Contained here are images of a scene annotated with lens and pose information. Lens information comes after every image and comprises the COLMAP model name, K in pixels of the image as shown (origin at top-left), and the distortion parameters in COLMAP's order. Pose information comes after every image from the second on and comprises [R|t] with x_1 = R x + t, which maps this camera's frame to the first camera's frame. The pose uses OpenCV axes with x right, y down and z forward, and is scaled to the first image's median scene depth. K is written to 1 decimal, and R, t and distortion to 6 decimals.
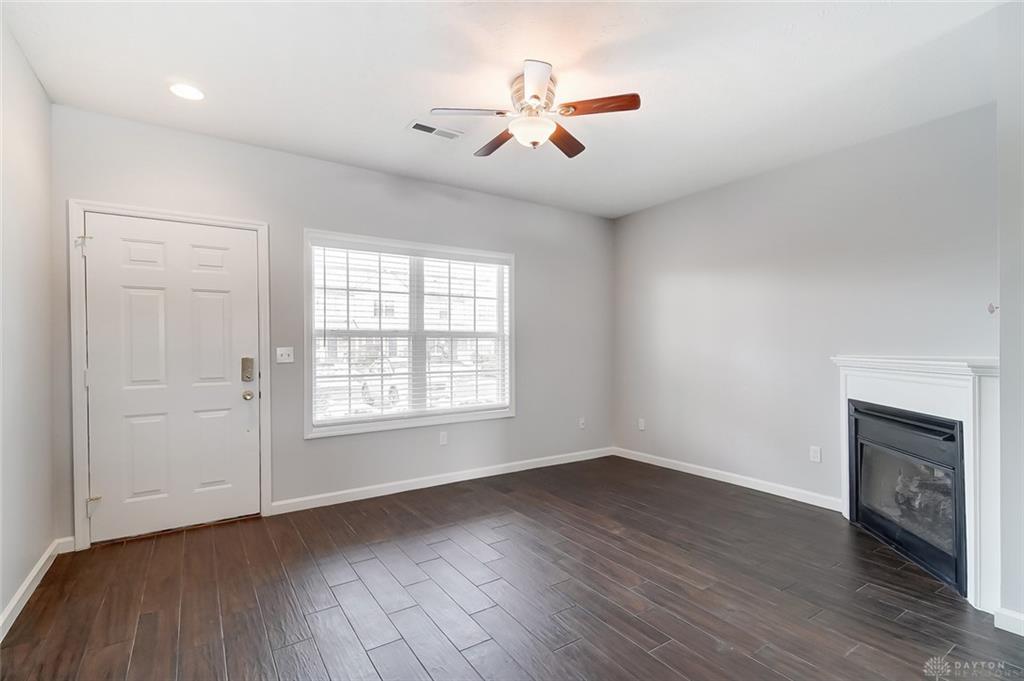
lens RADIAL K [[457.7, 0, 512.0], [0, 457.7, 340.5], [0, 0, 1]] dist [-0.001430, -0.000022]
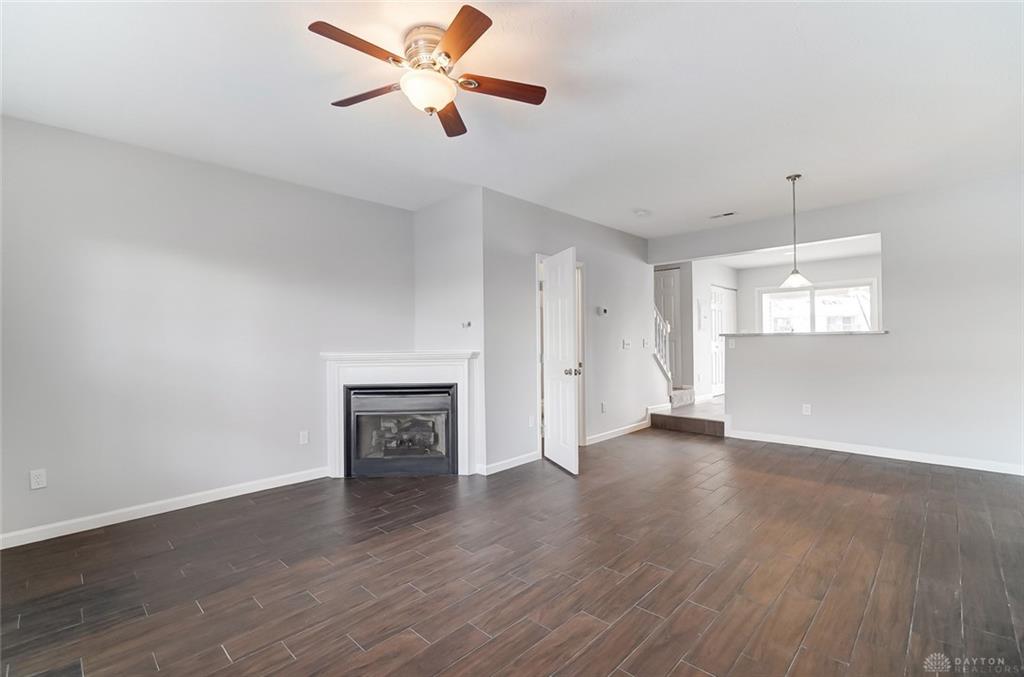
lens RADIAL K [[442.7, 0, 516.3], [0, 442.7, 342.9], [0, 0, 1]] dist [0.000568, 0.000029]
pose [[-0.198154, 0.000848, 0.980170, -0.771113], [-0.008498, 0.999961, -0.002584, 0.010057], [-0.980134, -0.008841, -0.198139, 0.993893]]
